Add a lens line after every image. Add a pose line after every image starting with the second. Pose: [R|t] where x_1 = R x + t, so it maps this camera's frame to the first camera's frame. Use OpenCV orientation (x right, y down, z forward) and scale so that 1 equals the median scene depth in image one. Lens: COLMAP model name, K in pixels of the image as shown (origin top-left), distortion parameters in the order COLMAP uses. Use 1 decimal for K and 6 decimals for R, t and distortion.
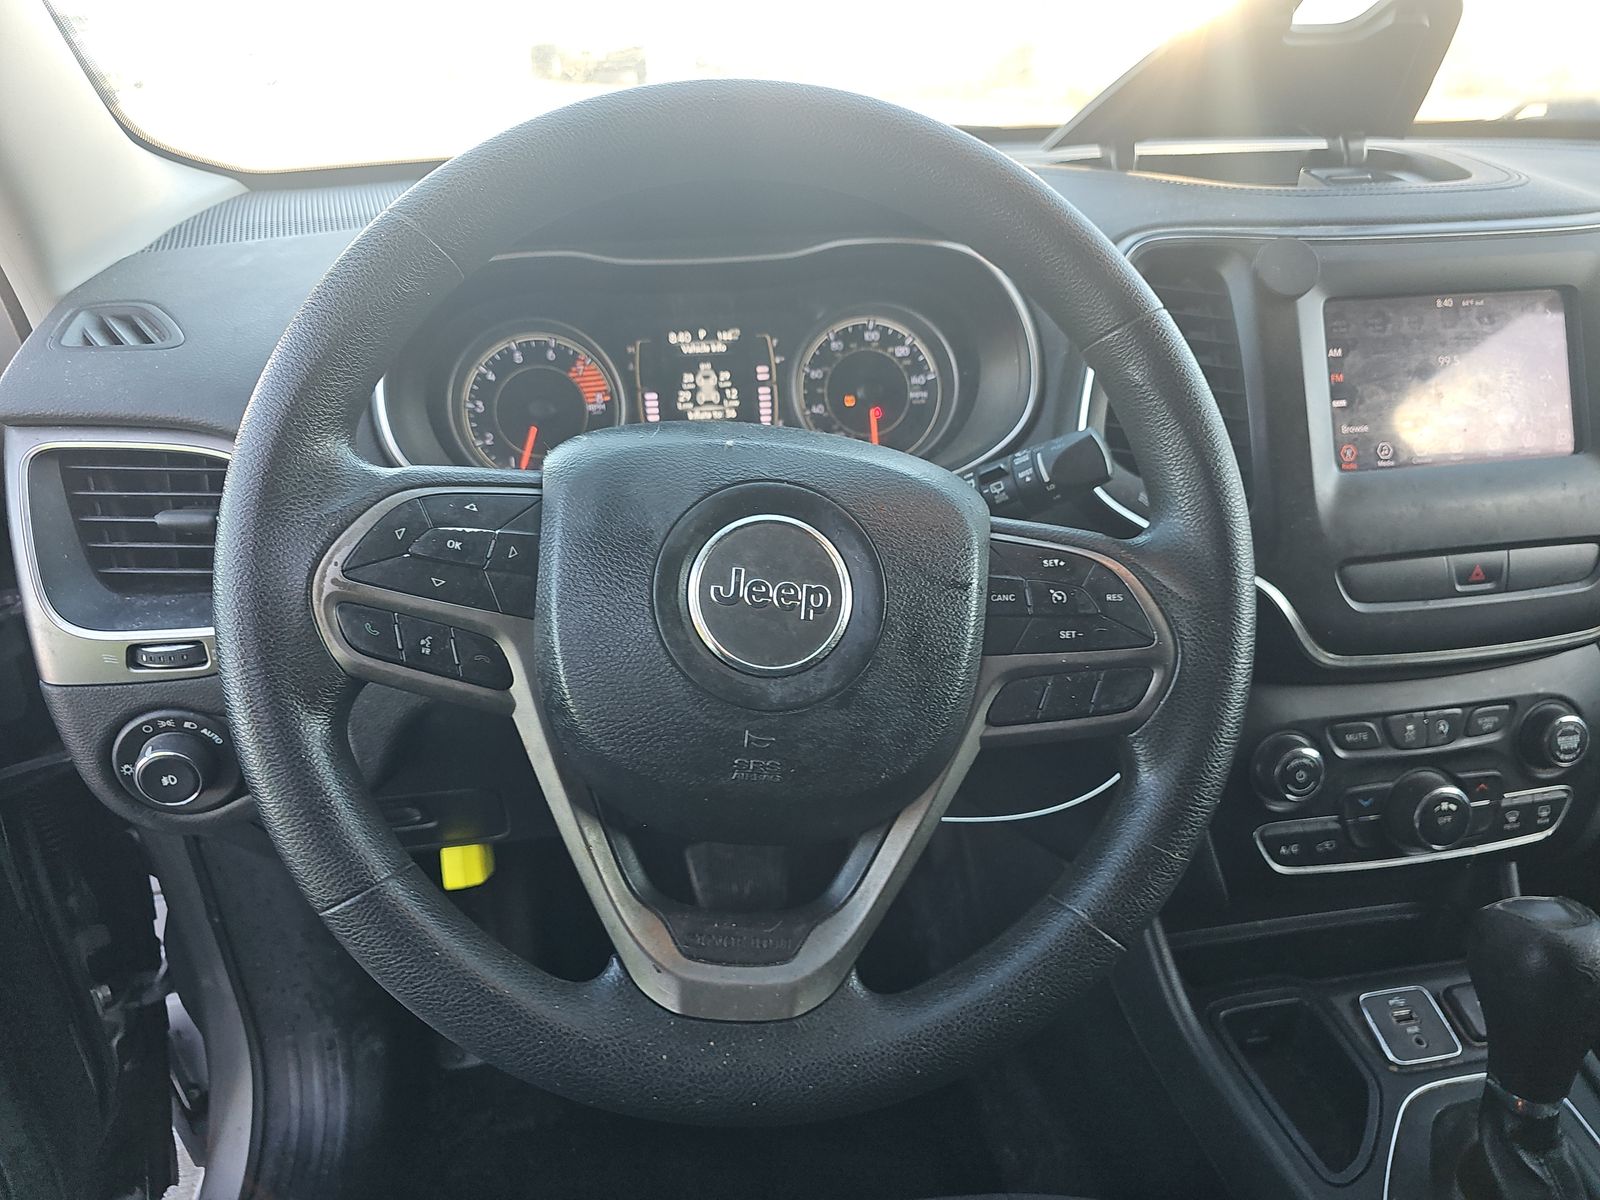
lens RADIAL K [[1045.4, 0, 800.0], [0, 1045.4, 600.0], [0, 0, 1]] dist [0.031250, -0.053044]
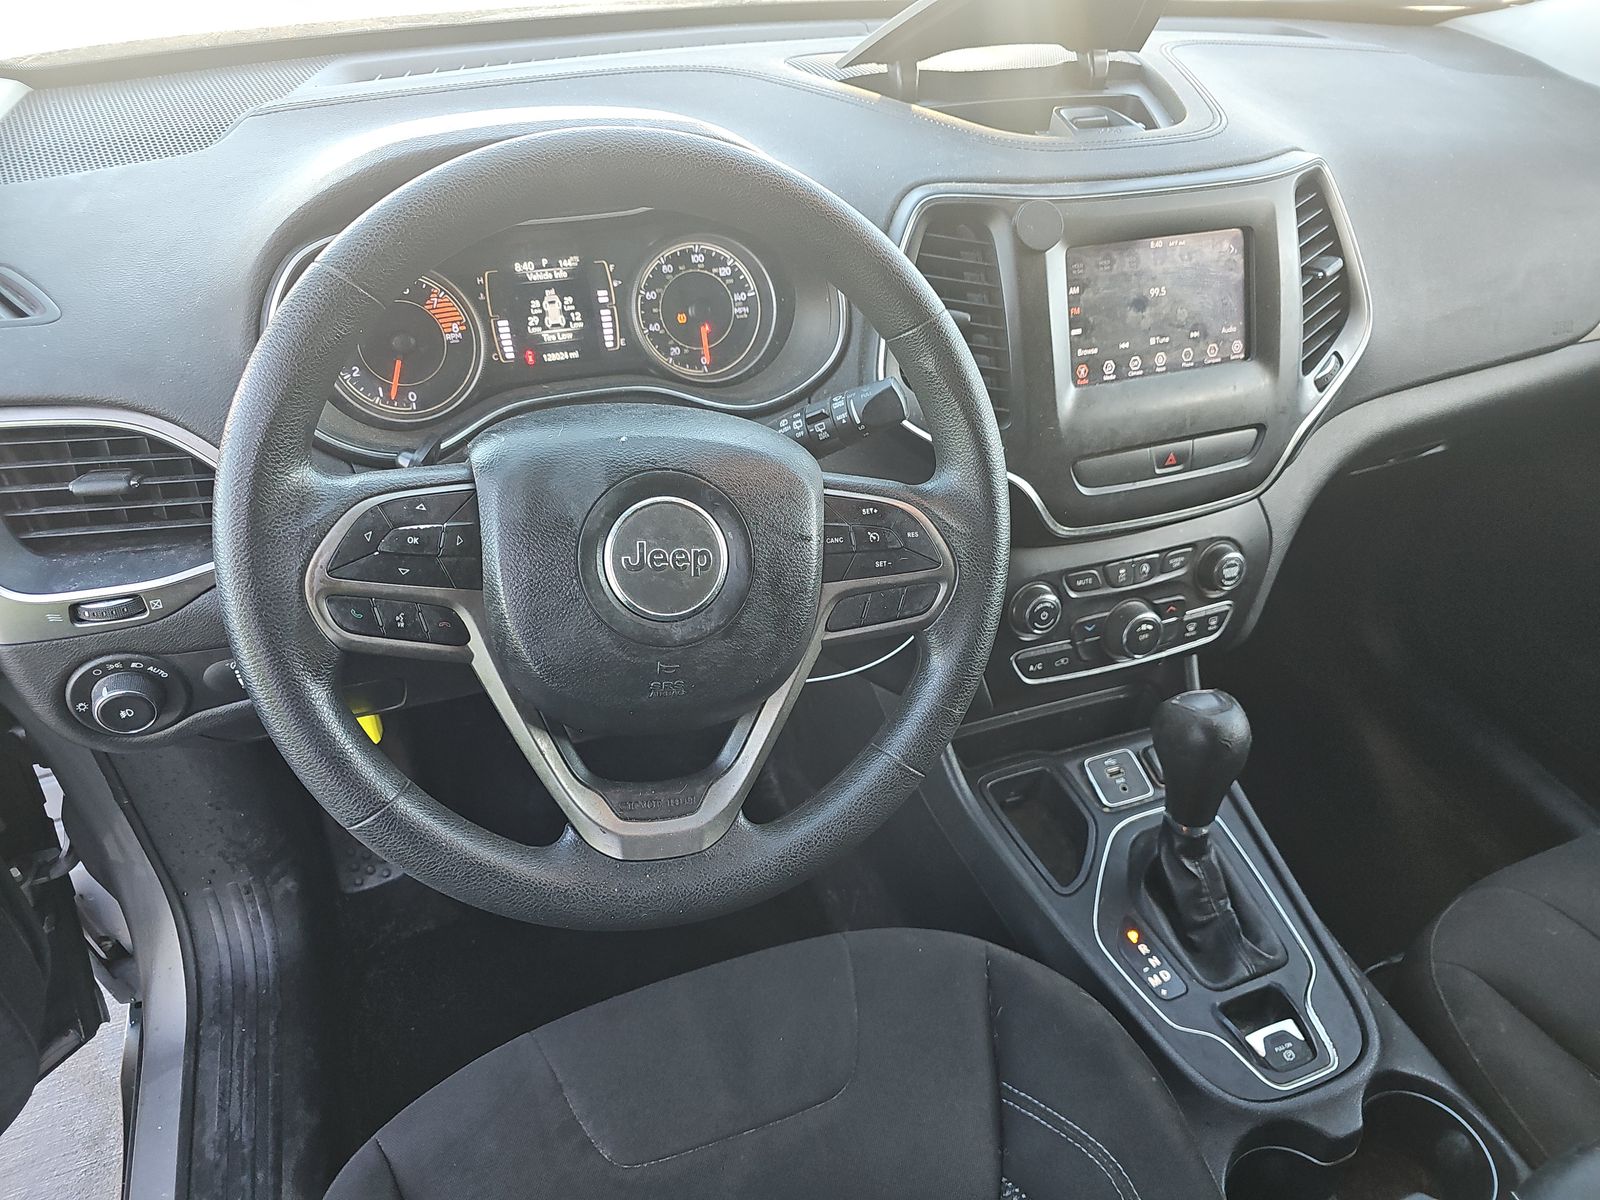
lens RADIAL K [[1045.4, 0, 800.0], [0, 1045.4, 600.0], [0, 0, 1]] dist [0.031250, -0.053044]
pose [[0.978175, -0.082588, 0.190663, -0.076889], [0.039256, 0.974542, 0.220740, -0.153801], [-0.204039, -0.208438, 0.956515, -0.199400]]
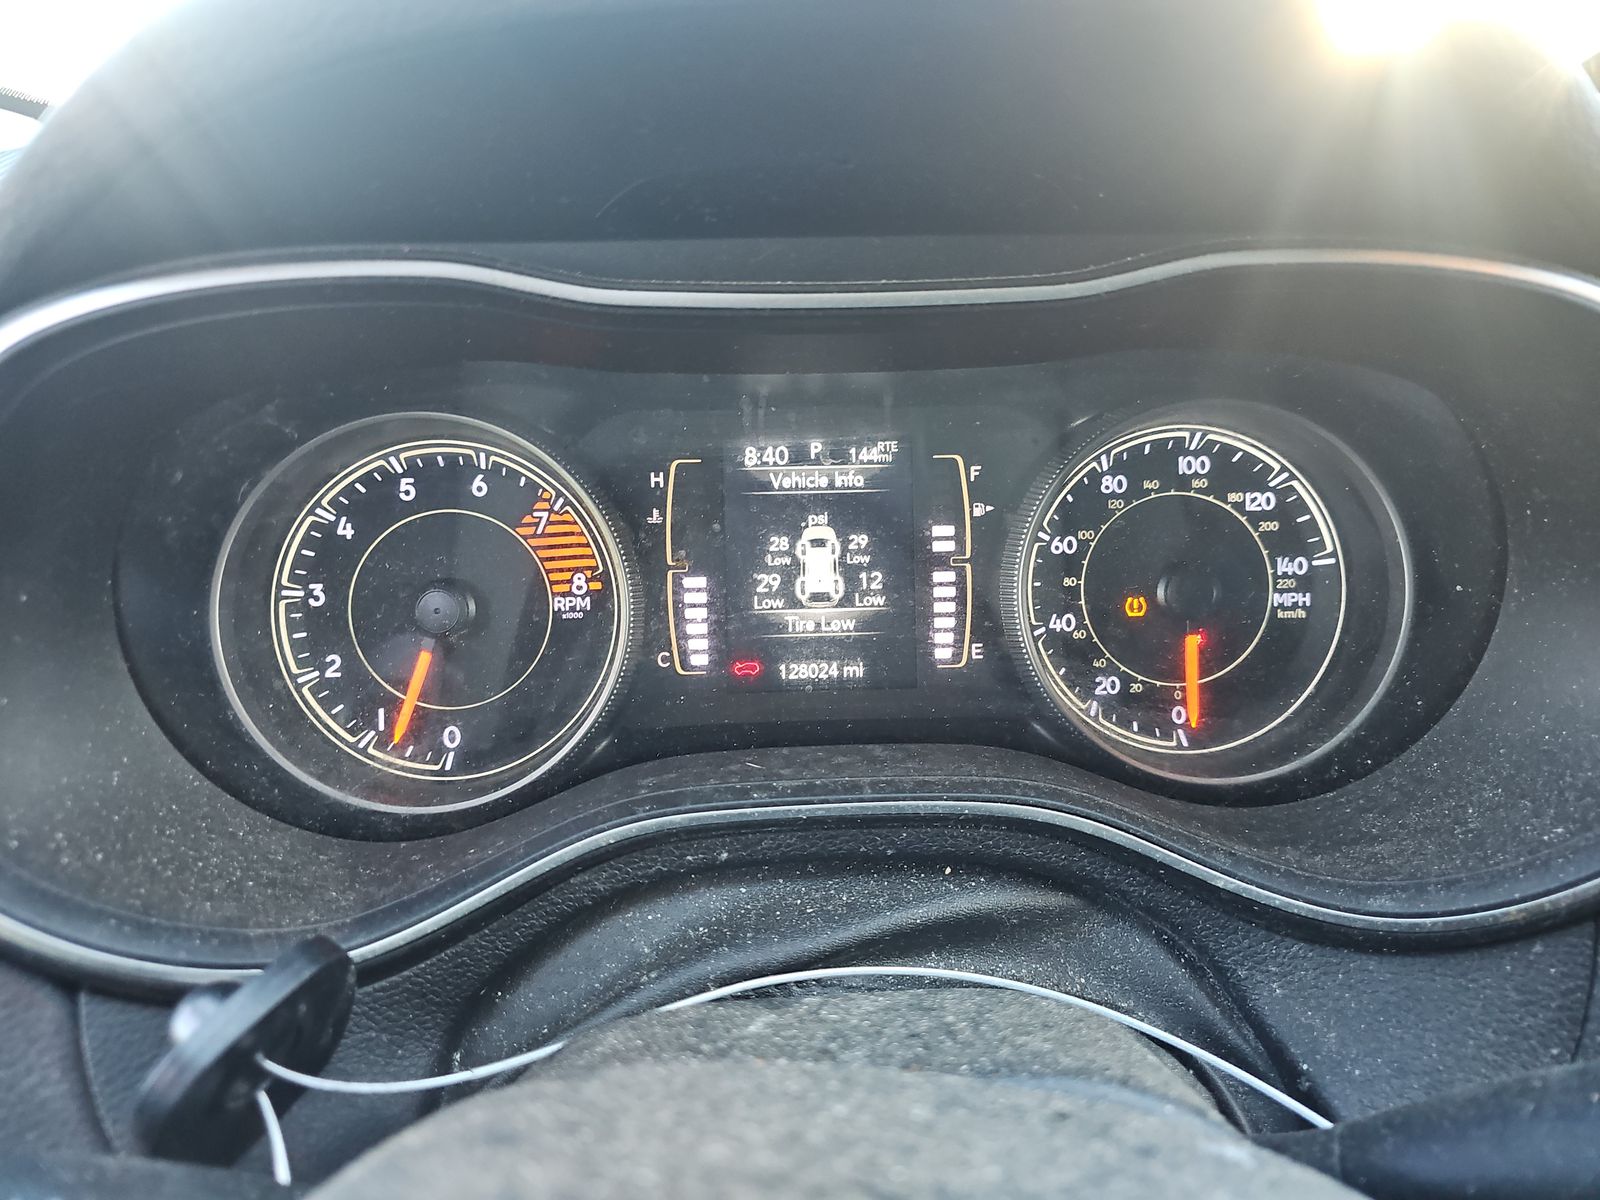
lens RADIAL K [[1045.4, 0, 800.0], [0, 1045.4, 600.0], [0, 0, 1]] dist [0.031250, -0.053044]
pose [[0.993994, 0.057815, -0.092918, -0.058913], [-0.057982, 0.998317, 0.000905, -0.205977], [0.092814, 0.004488, 0.995673, 0.600460]]
